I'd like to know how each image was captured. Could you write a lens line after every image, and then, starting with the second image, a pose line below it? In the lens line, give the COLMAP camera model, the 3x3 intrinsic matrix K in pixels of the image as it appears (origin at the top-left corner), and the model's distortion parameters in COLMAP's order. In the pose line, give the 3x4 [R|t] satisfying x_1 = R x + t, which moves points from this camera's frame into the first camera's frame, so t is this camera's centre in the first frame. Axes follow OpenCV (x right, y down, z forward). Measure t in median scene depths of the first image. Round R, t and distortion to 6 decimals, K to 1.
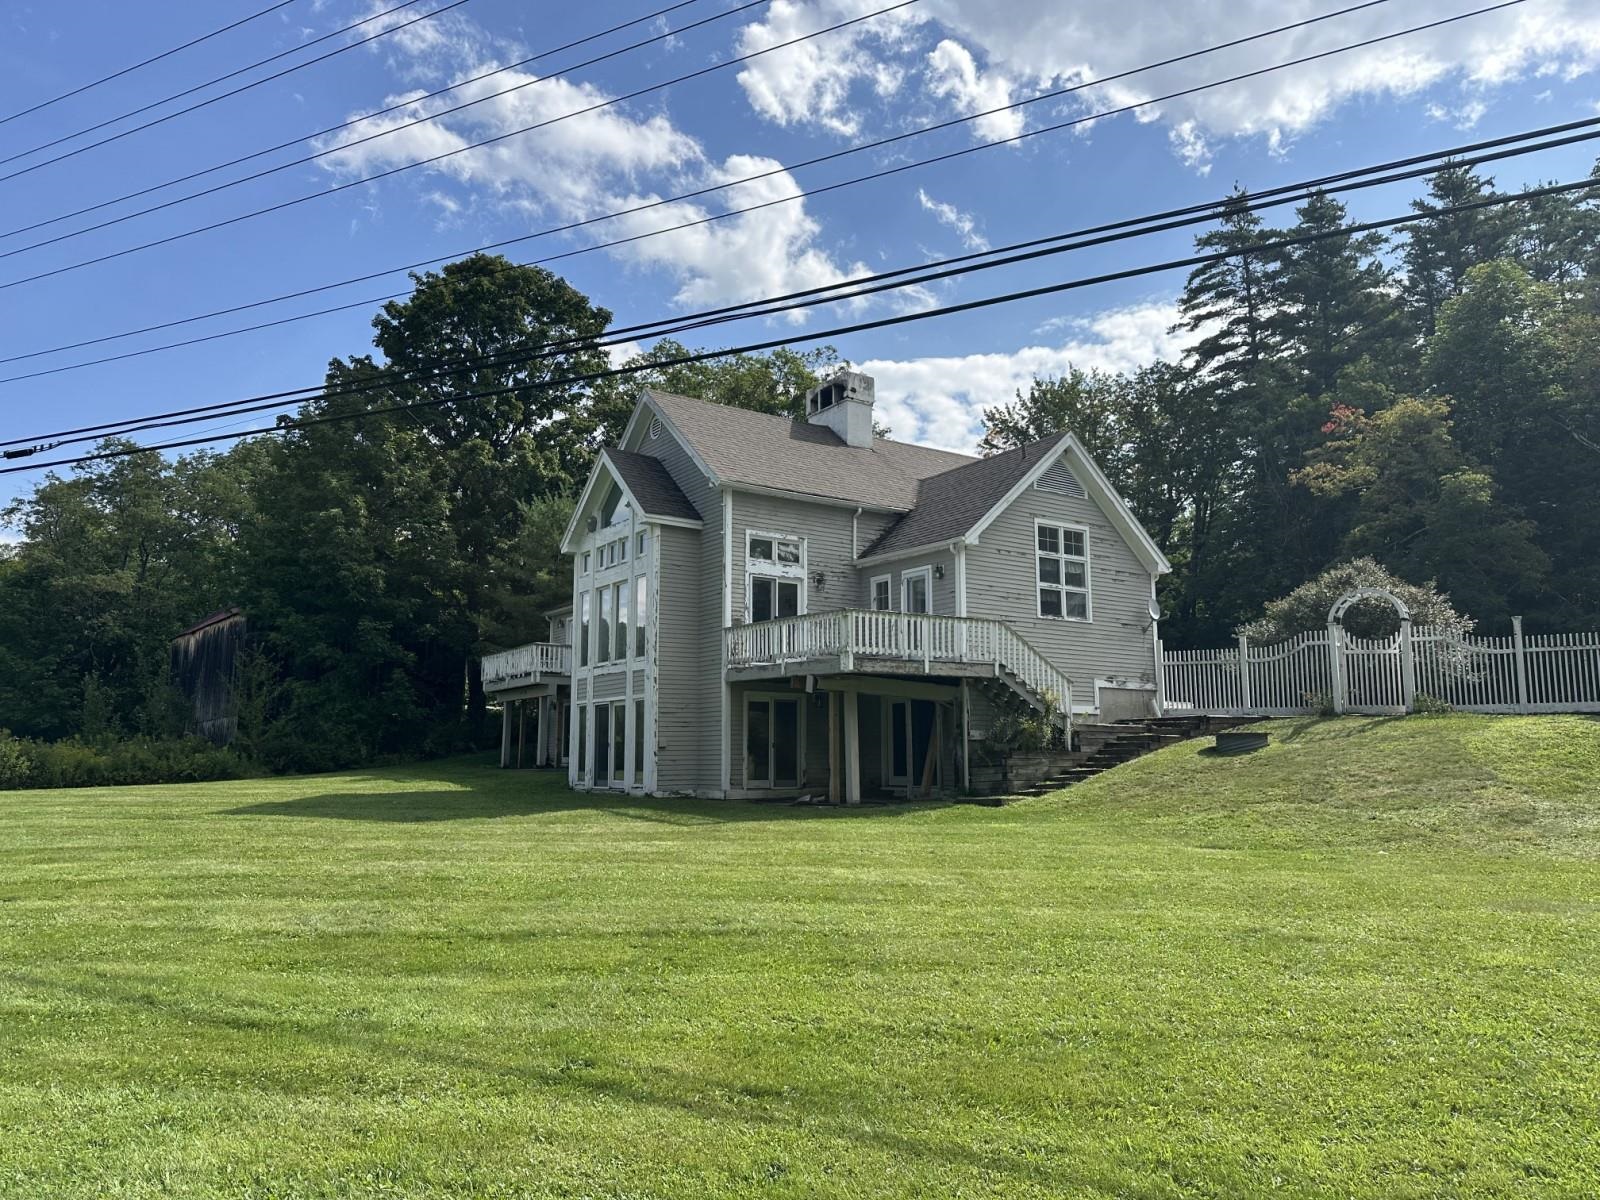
lens RADIAL K [[1120.5, 0, 811.7], [0, 1120.5, 586.3], [0, 0, 1]] dist [0.060452, -0.050440]
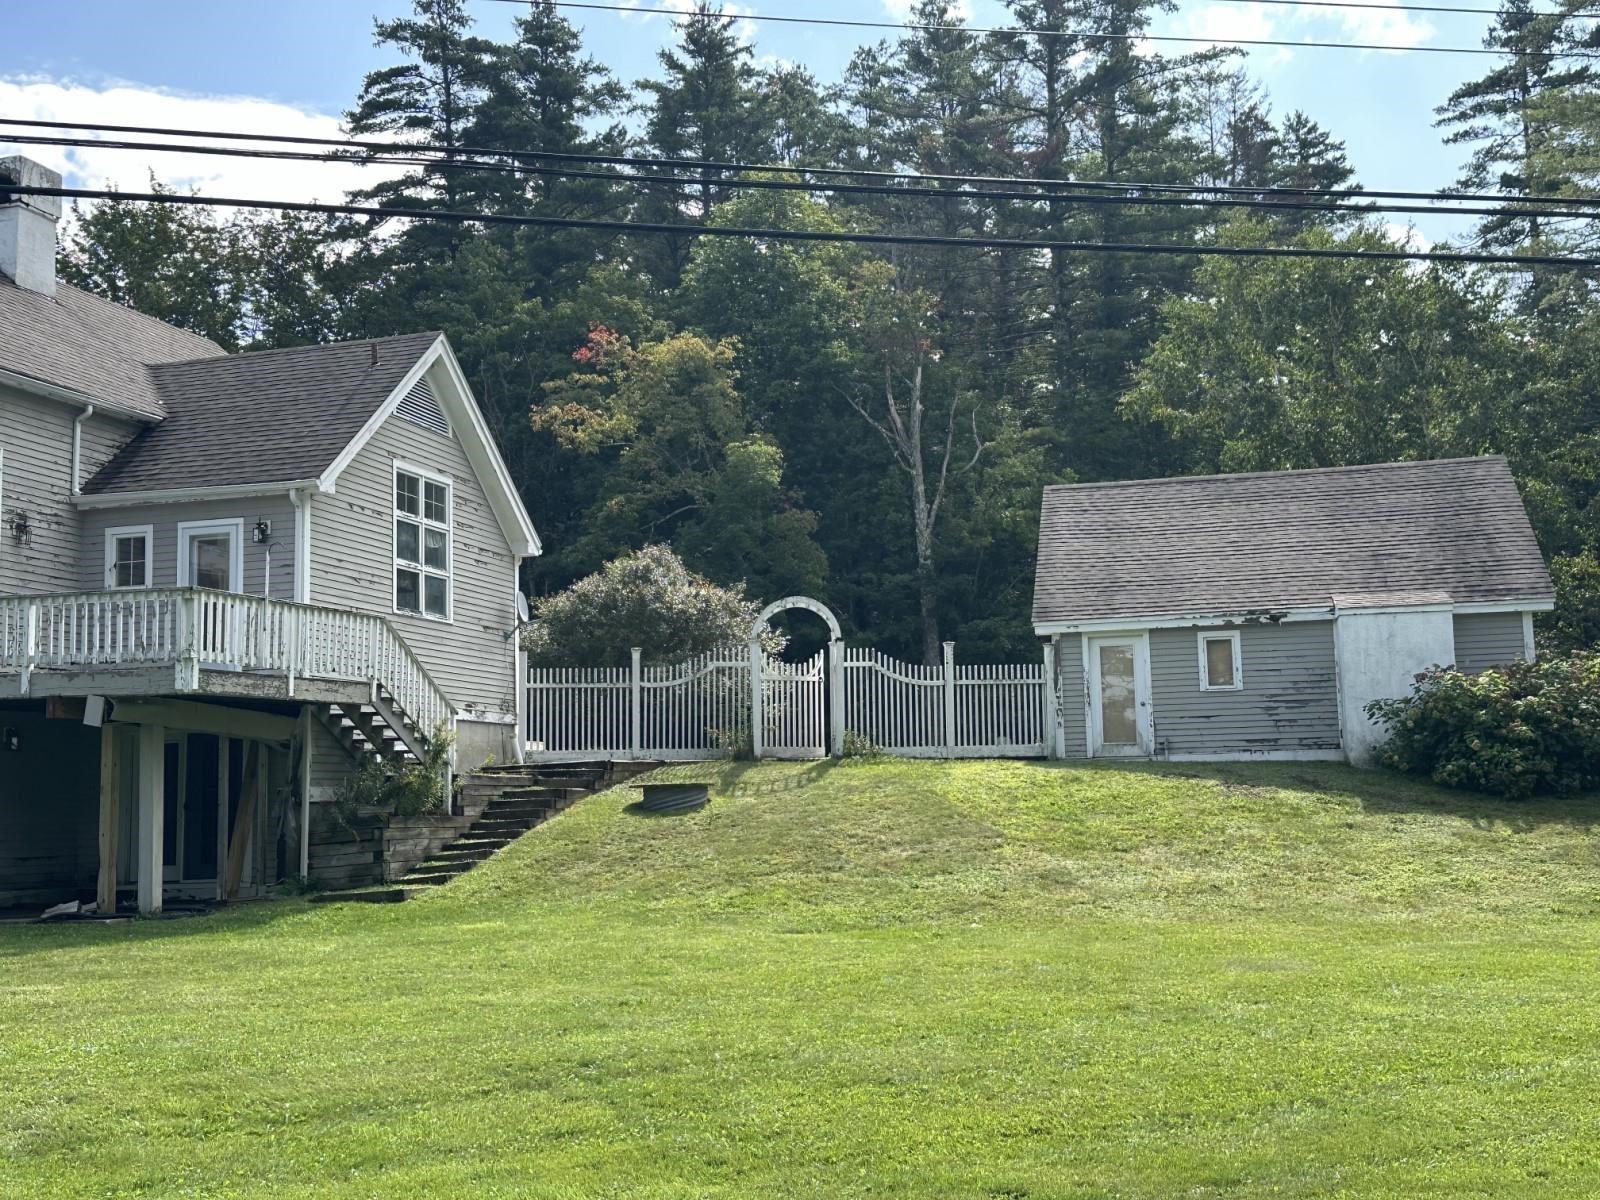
lens RADIAL K [[1798.6, 0, 796.5], [0, 1798.6, 604.4], [0, 0, 1]] dist [0.120862, 0.000000]
pose [[0.793202, 0.054283, 0.606534, -0.239811], [-0.073034, 0.997310, 0.006254, -0.000506], [-0.604563, -0.049258, 0.795033, 0.022070]]
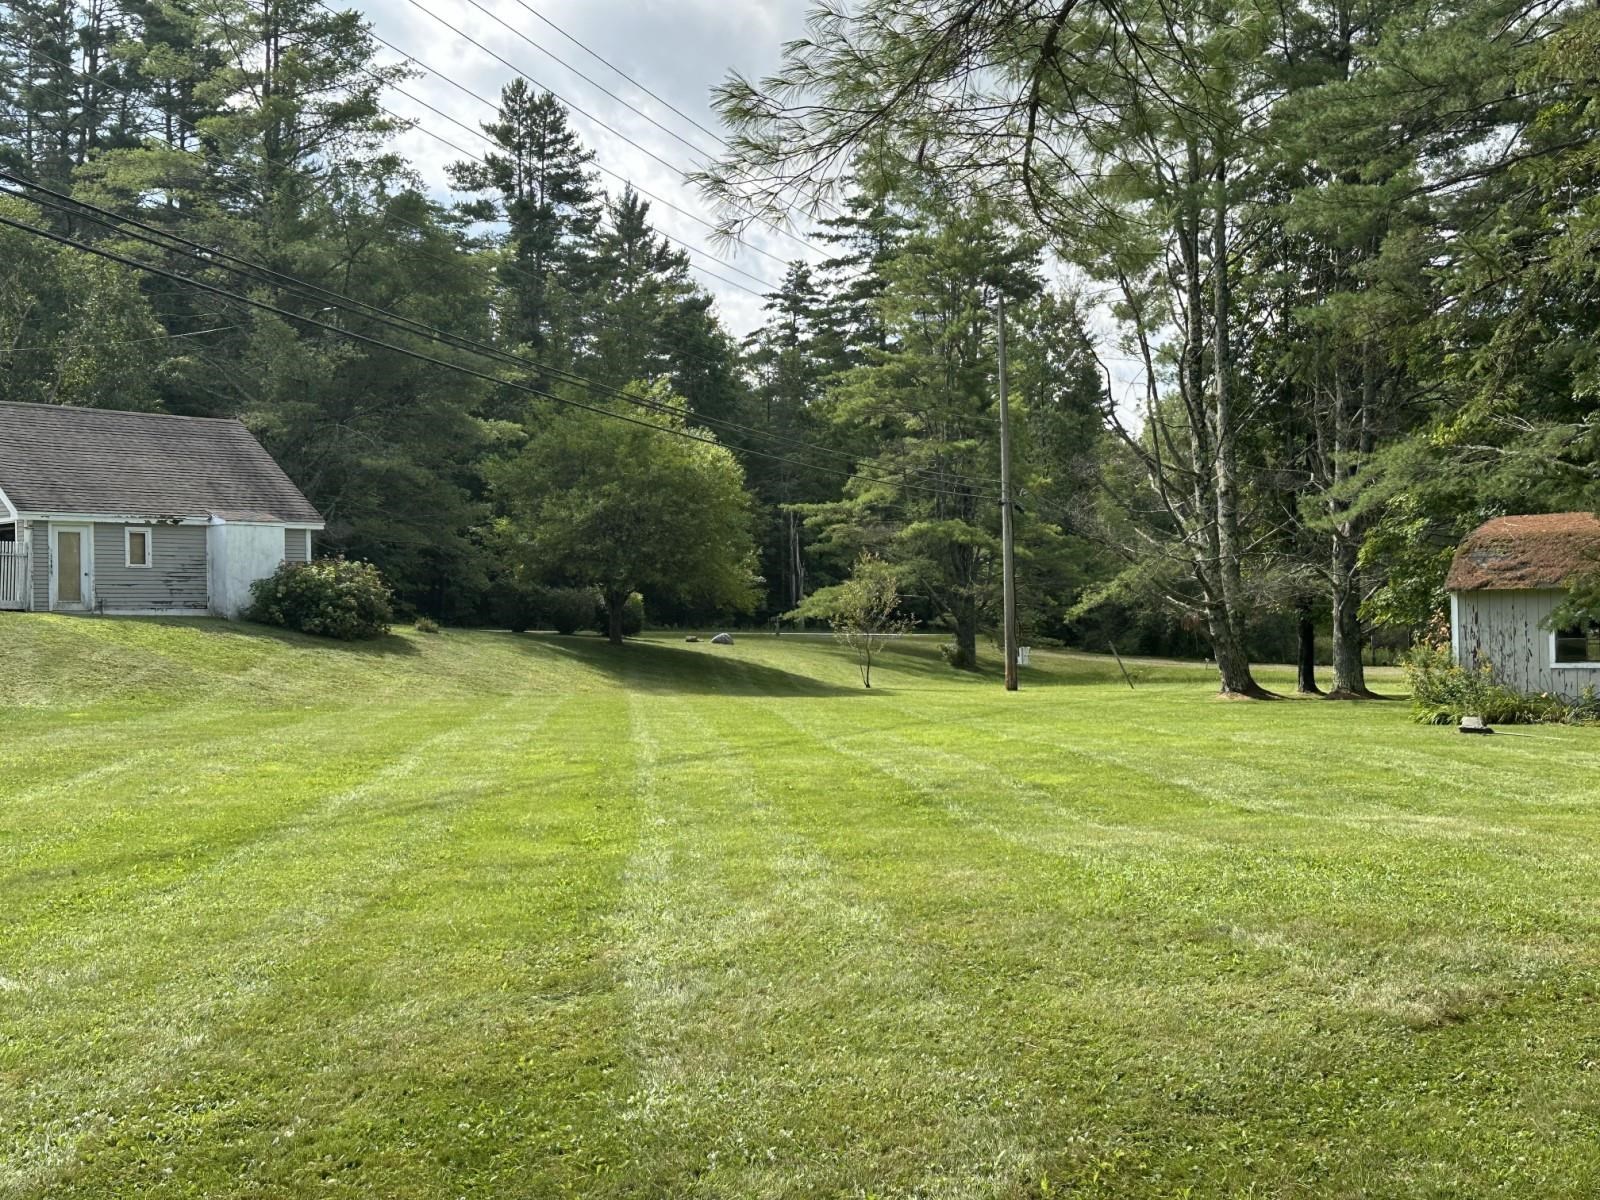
lens RADIAL K [[1798.6, 0, 800.1], [0, 1798.6, 600.0], [0, 0, 1]] dist [0.120862, 0.000000]
pose [[-0.095235, 0.027861, 0.995065, -1.067382], [-0.138508, 0.989514, -0.040962, 0.054614], [-0.985772, -0.141725, -0.090377, 0.304207]]
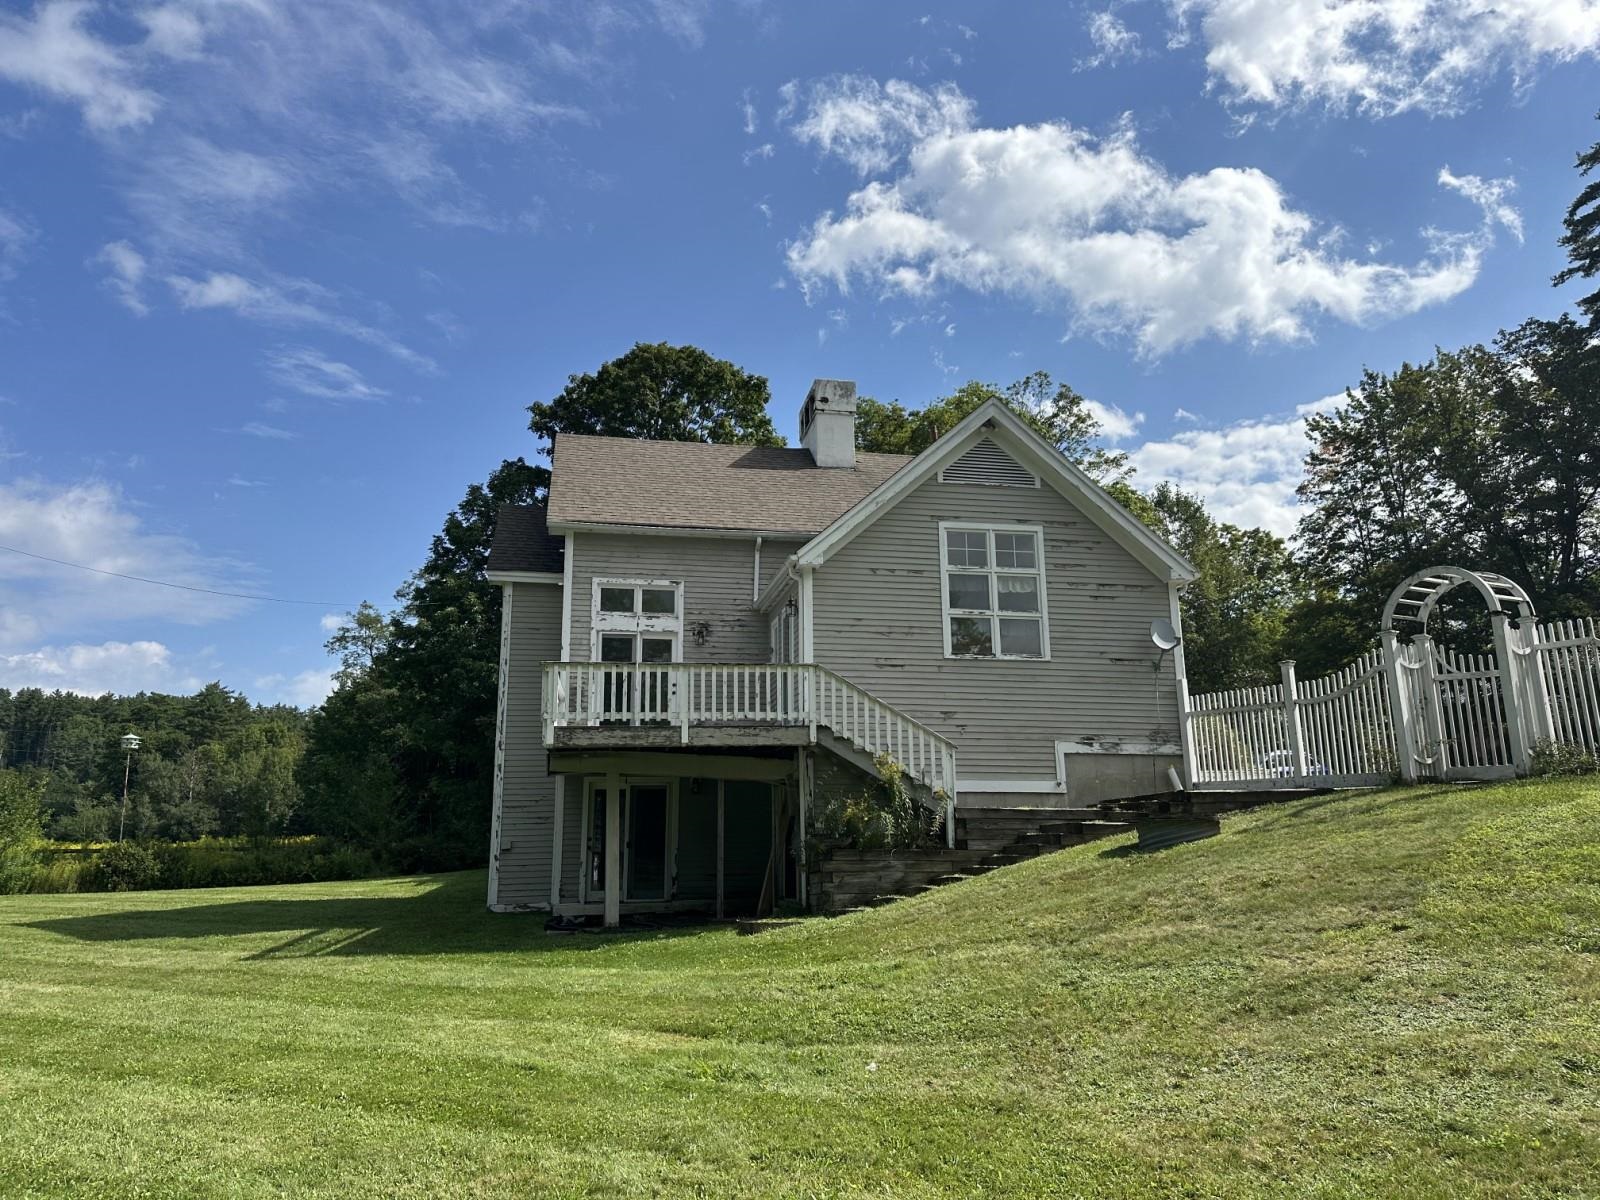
lens RADIAL K [[1120.5, 0, 800.9], [0, 1120.5, 583.3], [0, 0, 1]] dist [0.060452, -0.050440]
pose [[0.911793, -0.101829, -0.397824, 0.389095], [0.069164, 0.993009, -0.095655, 0.040683], [0.404783, 0.059702, 0.912462, 0.295963]]
